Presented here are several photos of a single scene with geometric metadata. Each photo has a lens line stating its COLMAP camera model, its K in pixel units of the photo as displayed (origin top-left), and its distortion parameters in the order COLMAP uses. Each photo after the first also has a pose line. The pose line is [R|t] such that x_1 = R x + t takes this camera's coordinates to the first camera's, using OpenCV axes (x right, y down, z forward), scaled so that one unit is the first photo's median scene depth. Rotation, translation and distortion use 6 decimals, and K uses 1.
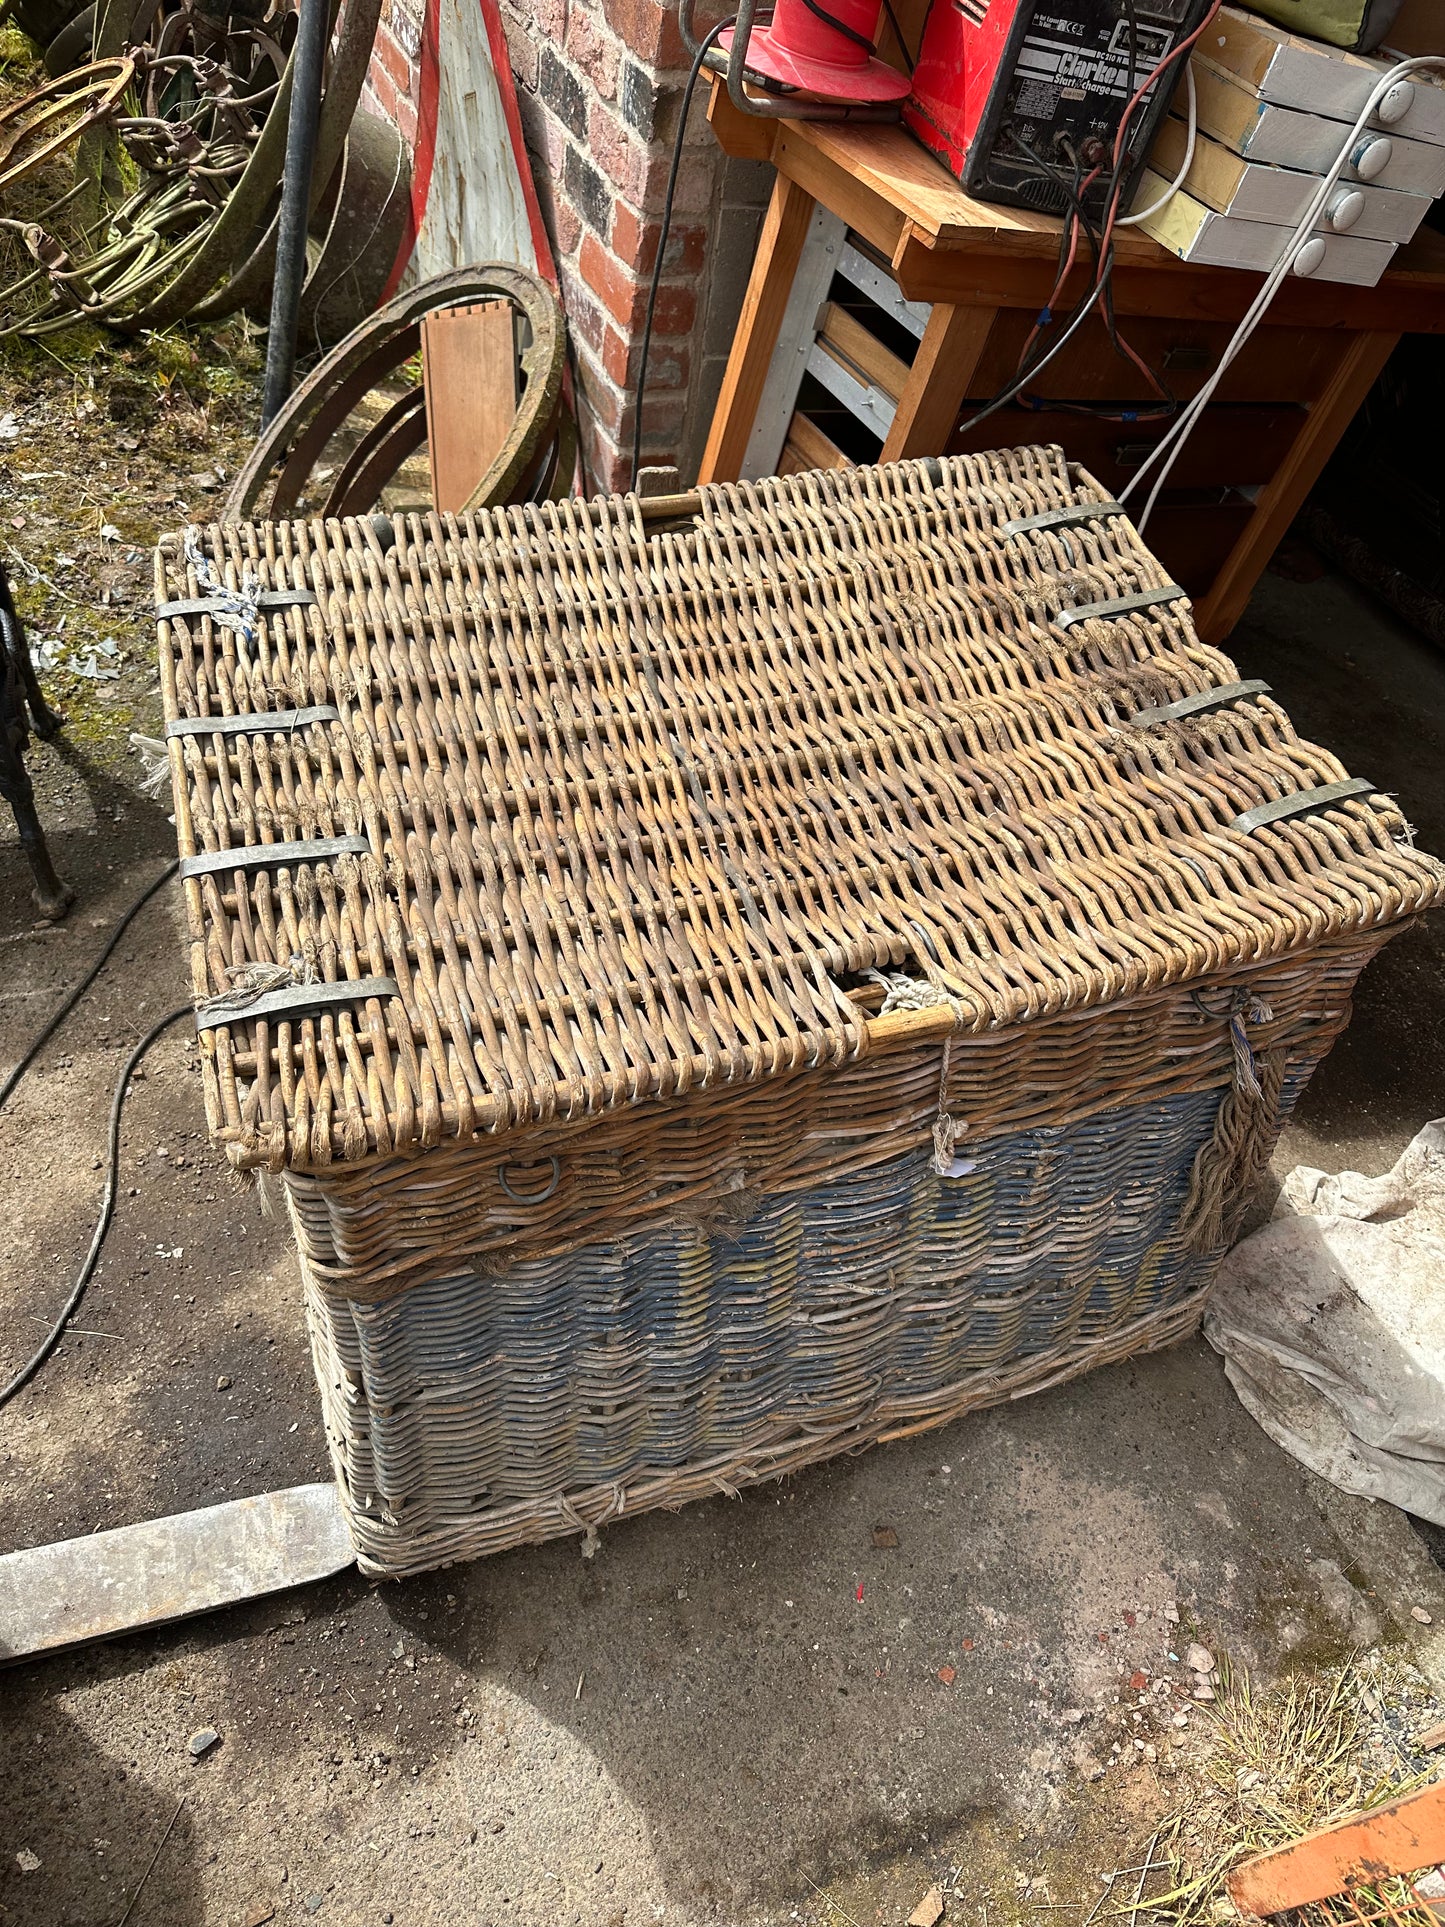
lens RADIAL K [[1379.0, 0, 730.6], [0, 1379.0, 977.4], [0, 0, 1]] dist [0.022069, -0.027701]
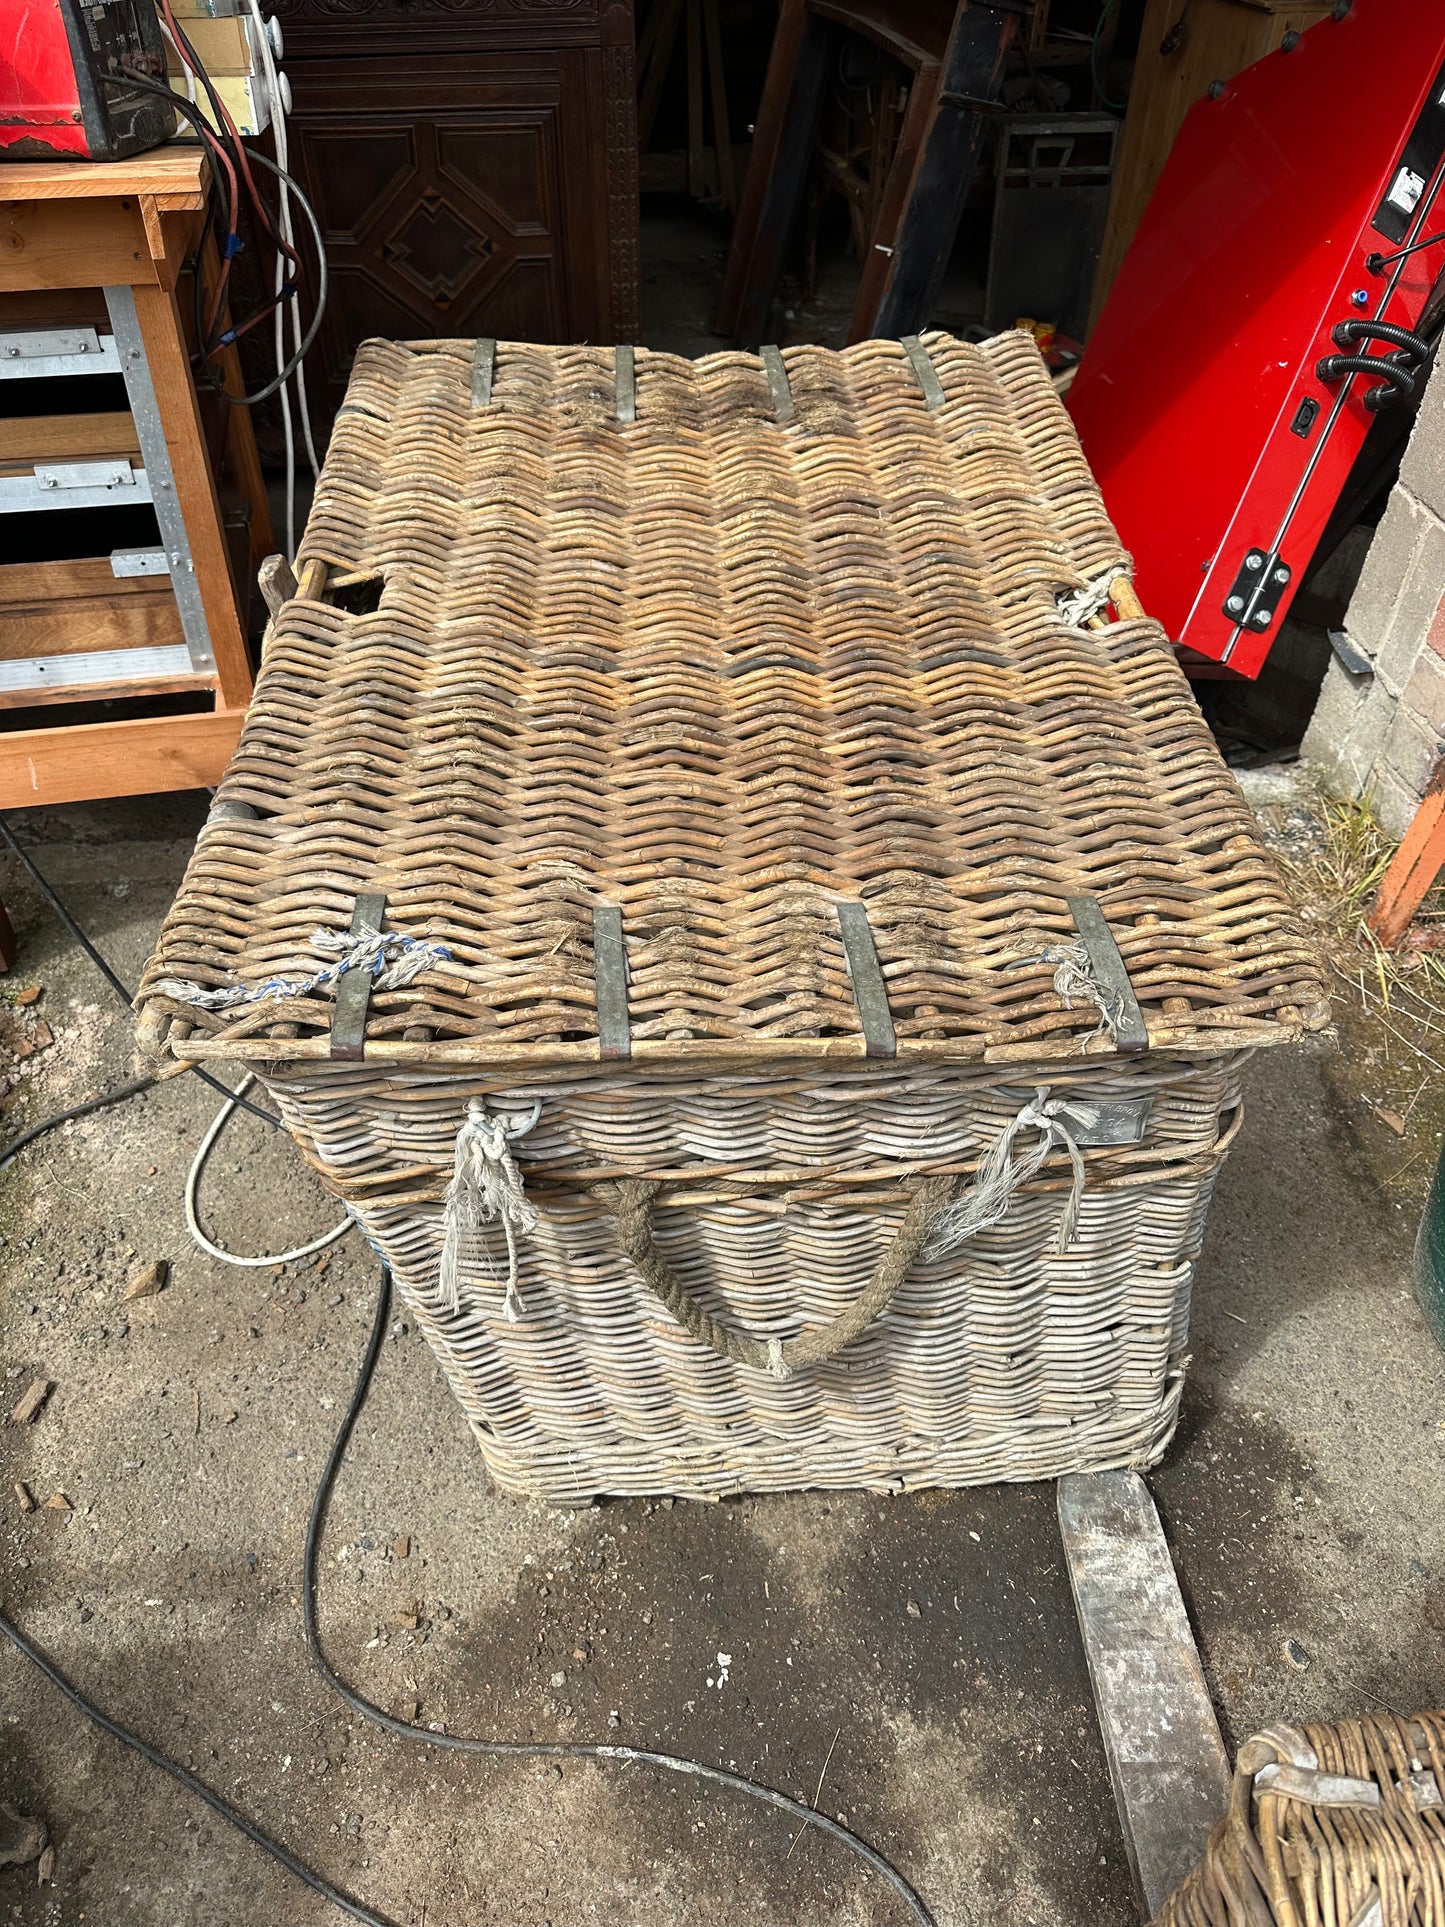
lens RADIAL K [[1379.0, 0, 716.0], [0, 1379.0, 964.5], [0, 0, 1]] dist [0.022069, -0.027701]
pose [[0.270022, -0.753153, 0.599874, -0.625692], [0.735472, 0.563429, 0.376336, -0.346143], [-0.621425, 0.339572, 0.706061, 0.350171]]
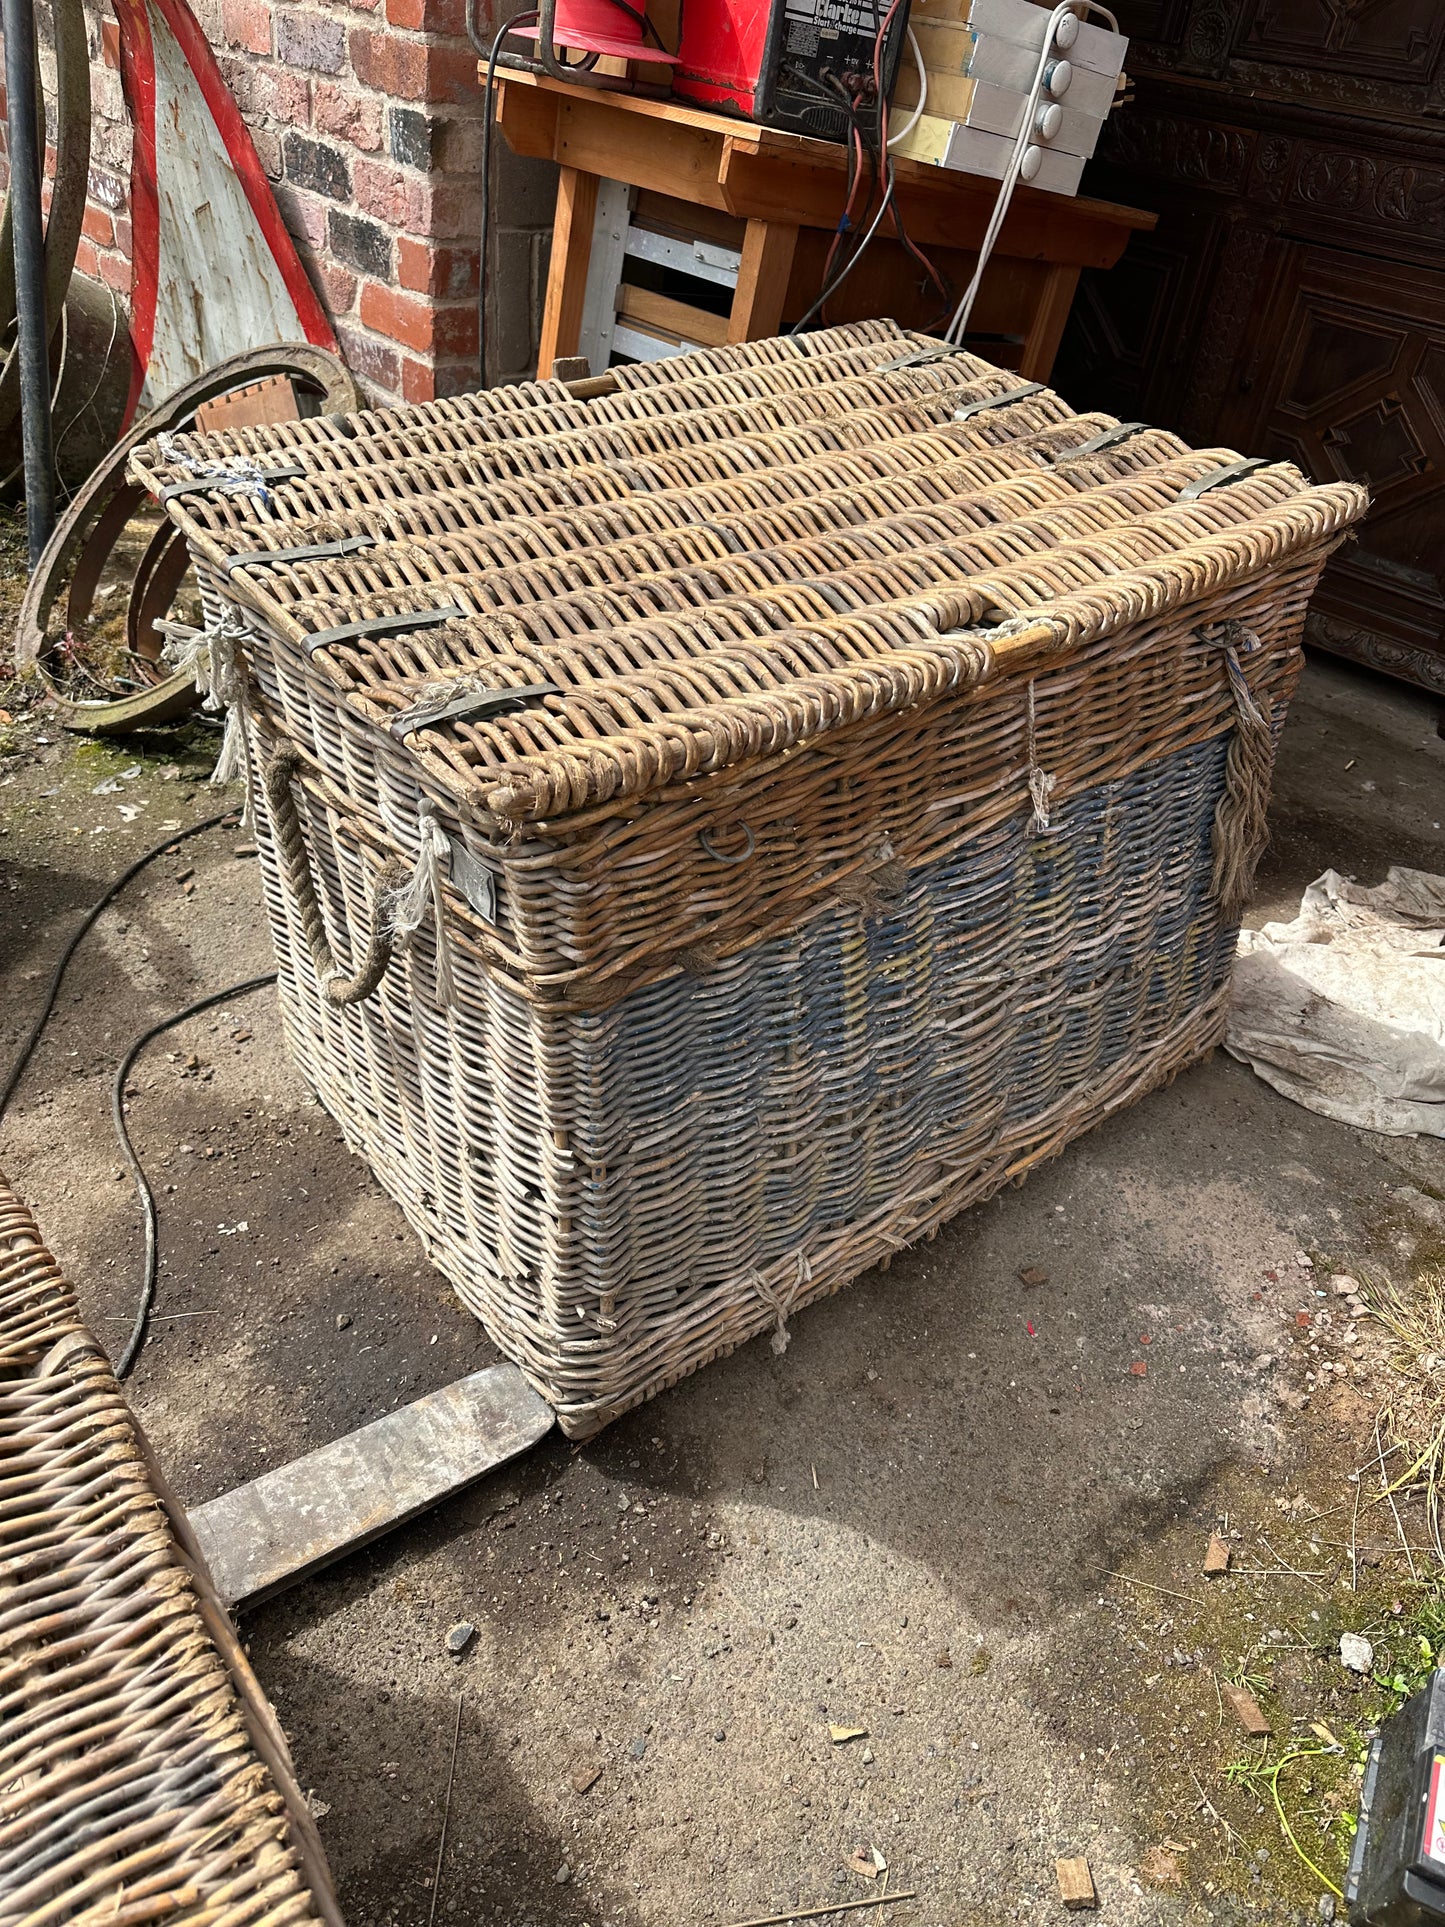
lens RADIAL K [[1379.0, 0, 734.5], [0, 1379.0, 970.1], [0, 0, 1]] dist [0.022069, -0.027701]
pose [[0.949011, -0.227418, 0.218310, -0.271783], [0.258070, 0.958175, -0.123698, 0.255646], [-0.181048, 0.173730, 0.968008, 0.007580]]
